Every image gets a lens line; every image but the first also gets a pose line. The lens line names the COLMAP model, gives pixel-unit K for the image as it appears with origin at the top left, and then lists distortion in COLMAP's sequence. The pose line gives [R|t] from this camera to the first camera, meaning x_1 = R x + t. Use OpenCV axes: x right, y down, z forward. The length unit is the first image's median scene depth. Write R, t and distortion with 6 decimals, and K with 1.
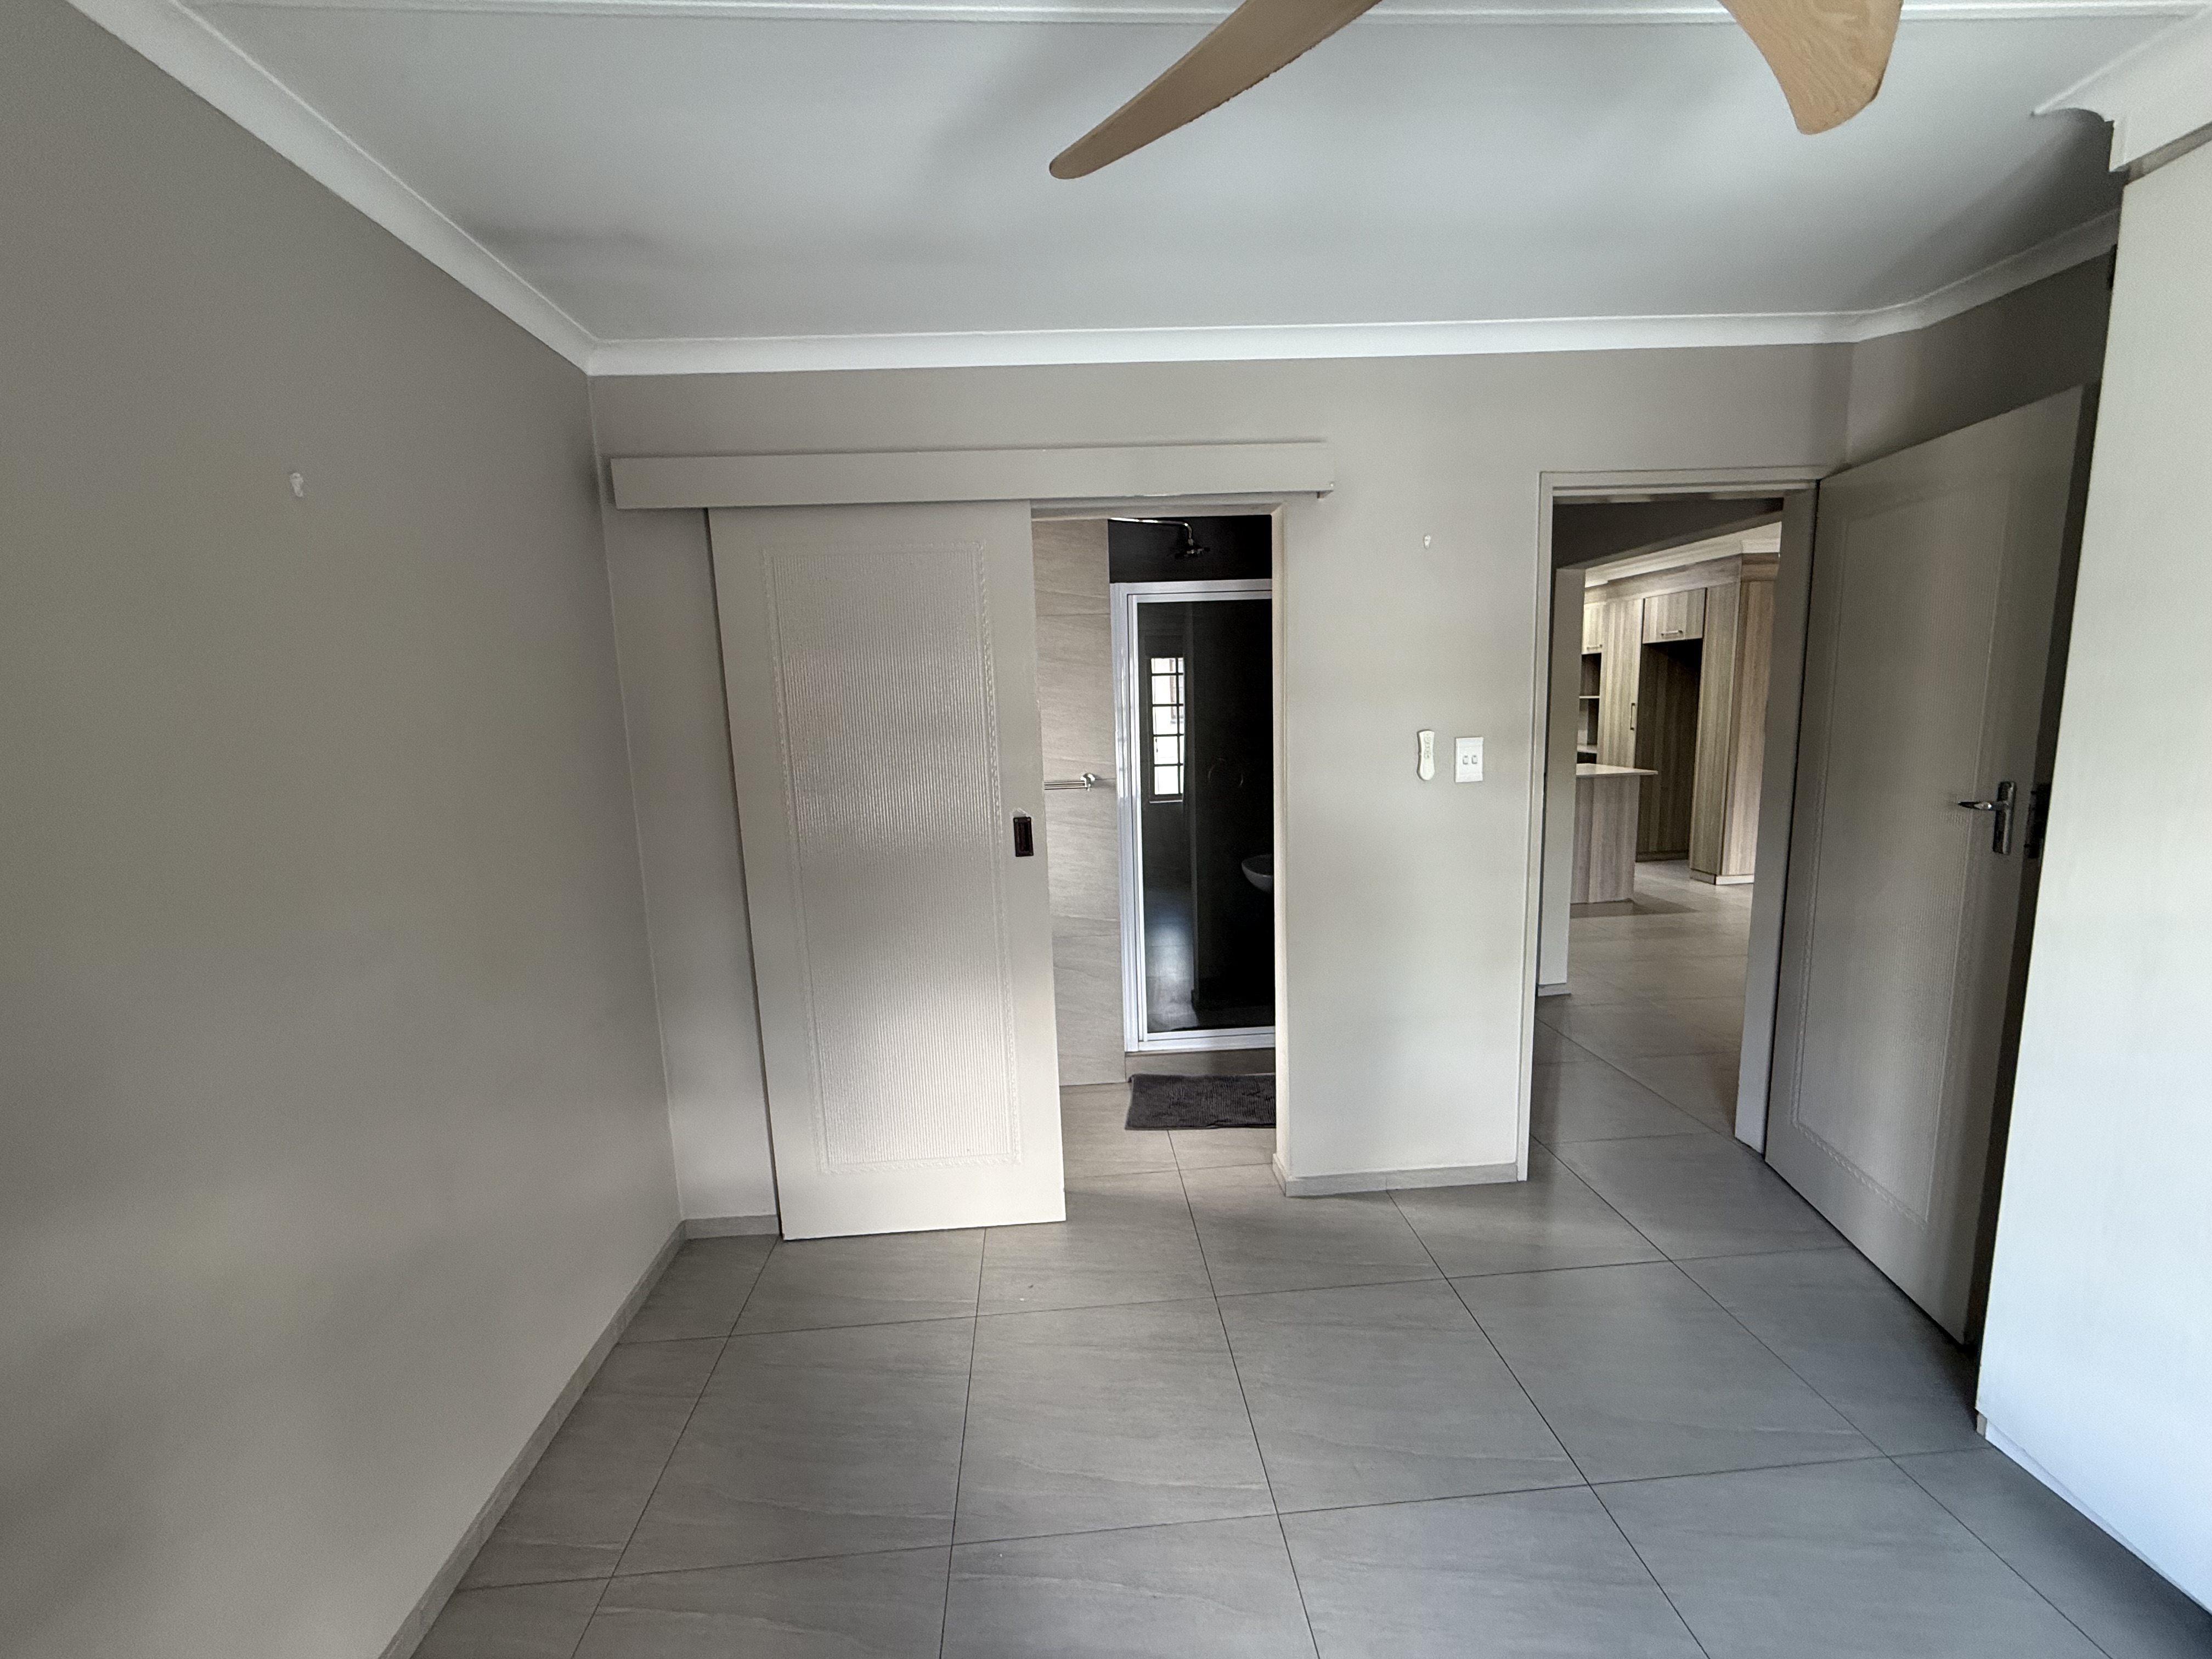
lens RADIAL K [[879.4, 0, 1104.3], [0, 879.4, 828.1], [0, 0, 1]] dist [0.000420, 0.000066]
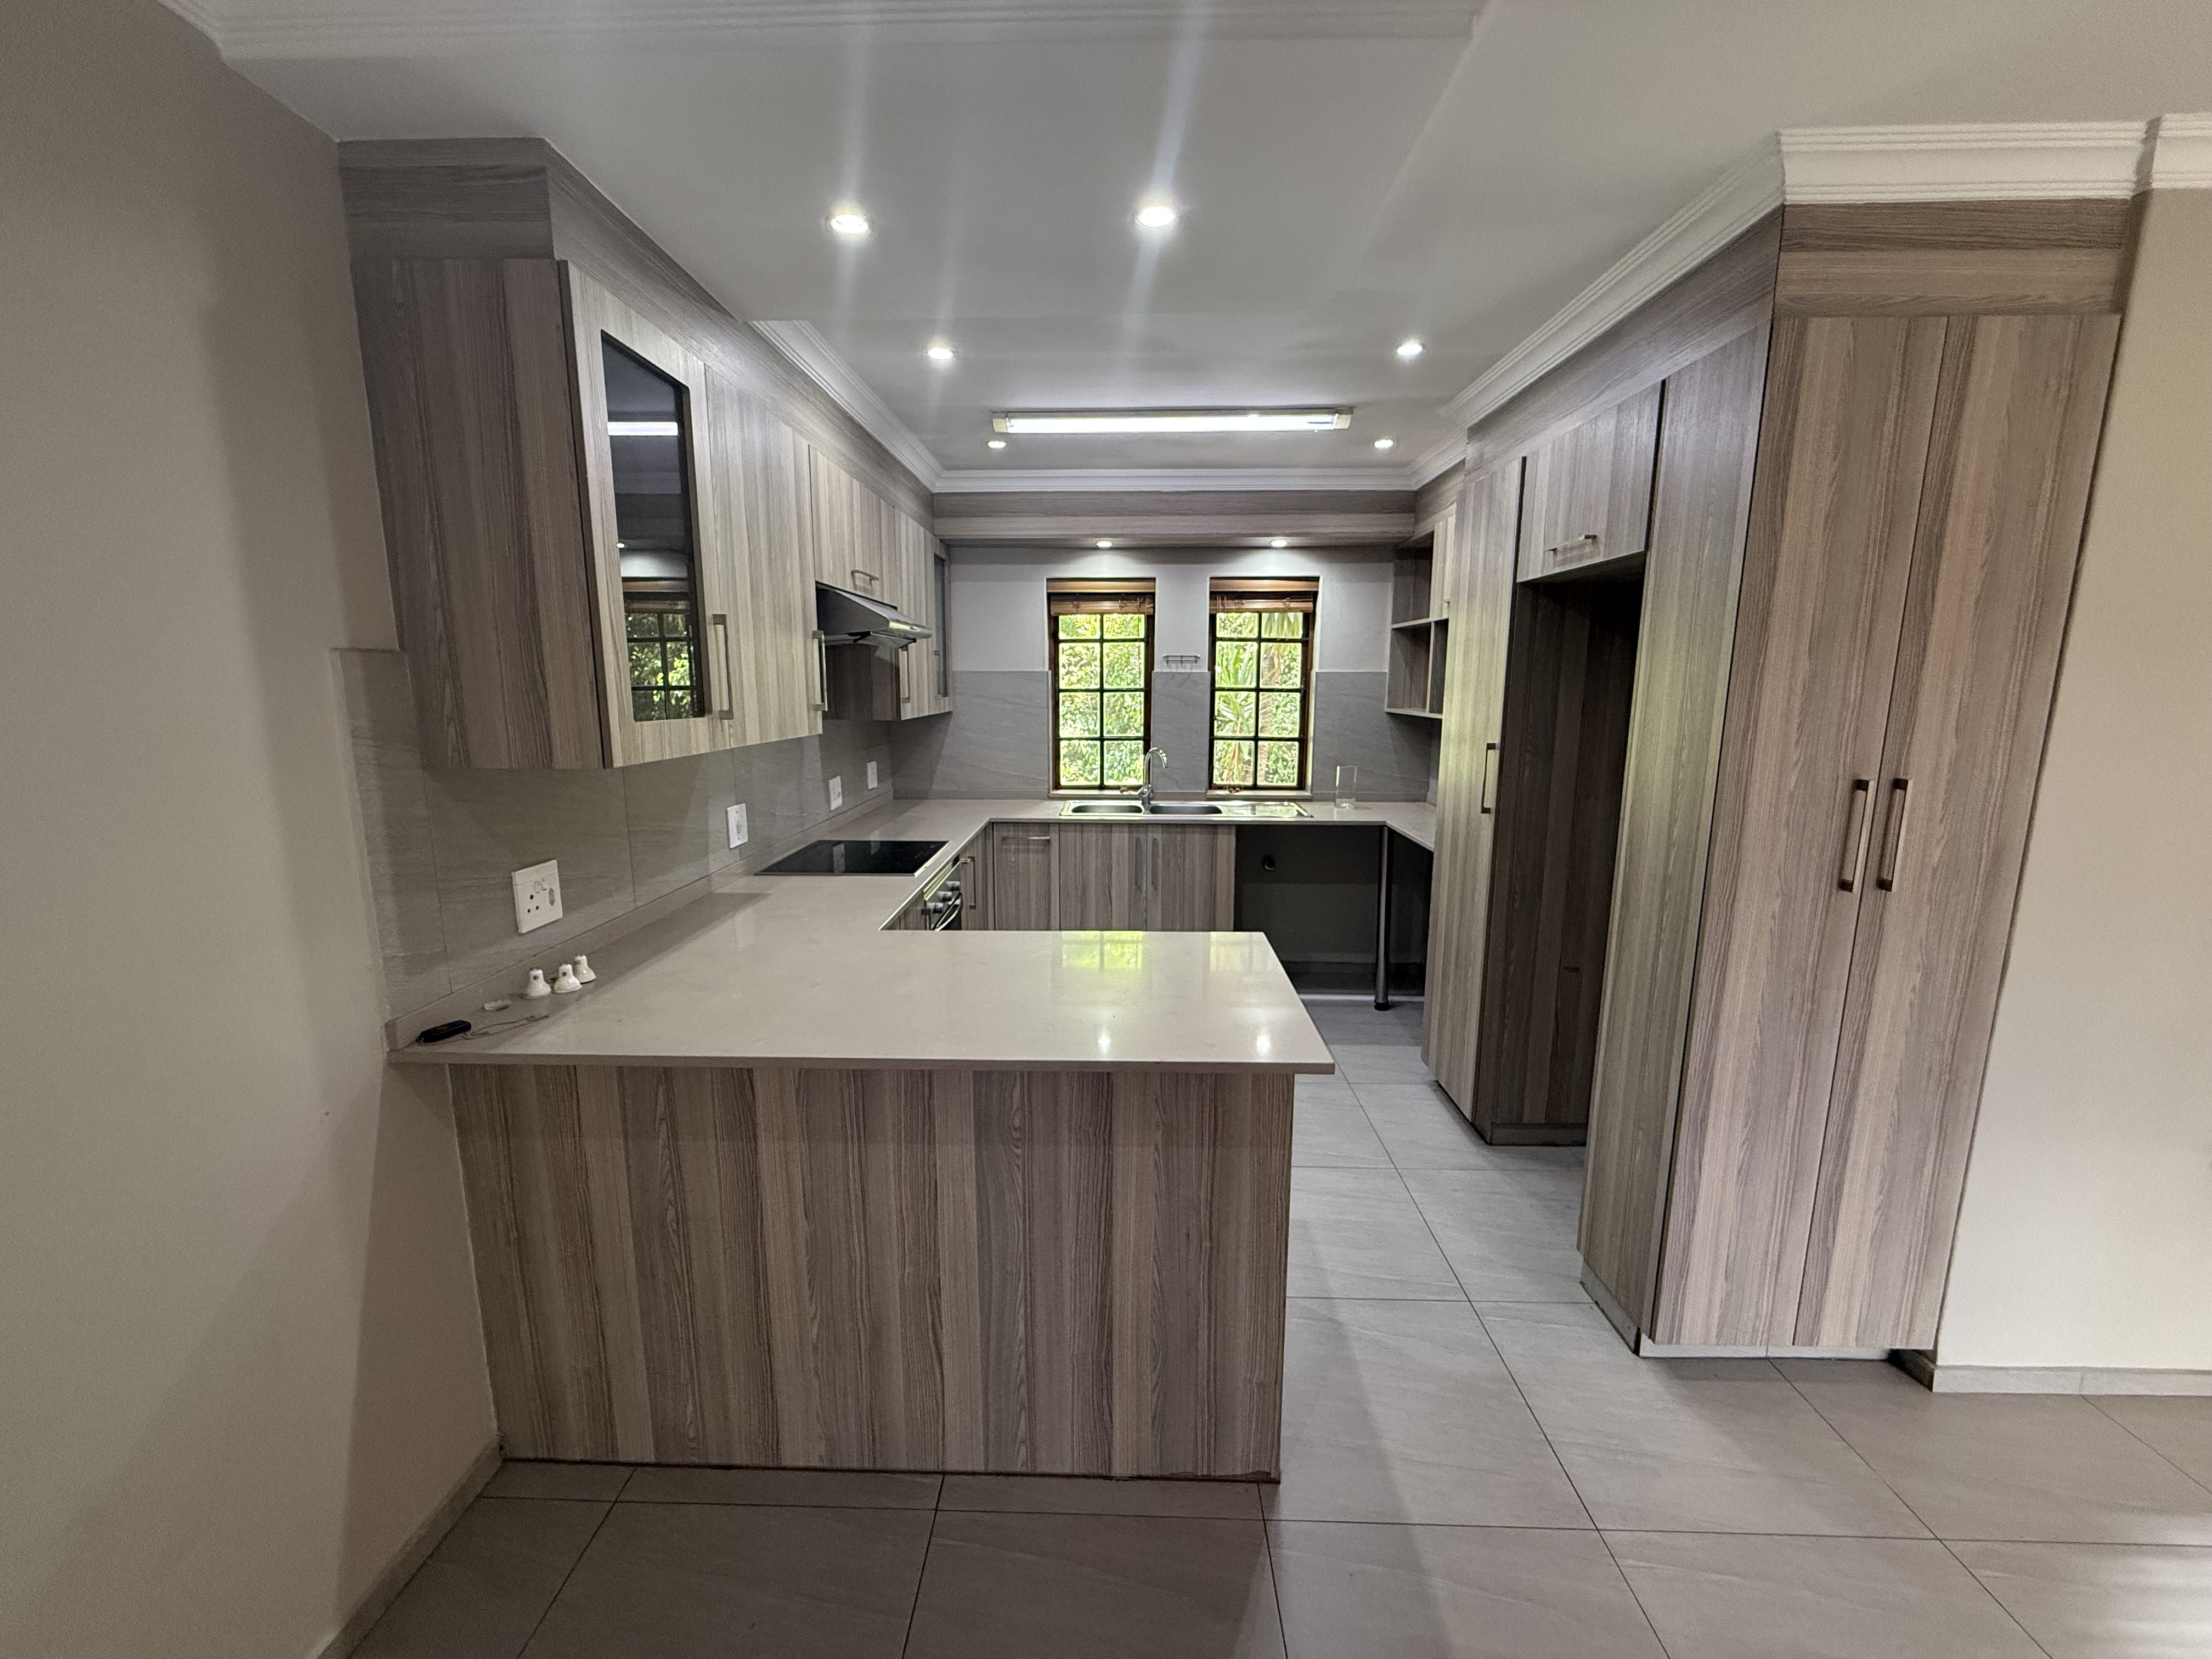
lens RADIAL K [[889.8, 0, 1106.0], [0, 889.8, 829.5], [0, 0, 1]] dist [0.000913, -0.000018]
pose [[0.995084, 0.053421, -0.083387, 1.268385], [-0.051383, 0.998330, 0.026392, -0.287328], [0.084658, -0.021978, 0.996168, 1.632125]]
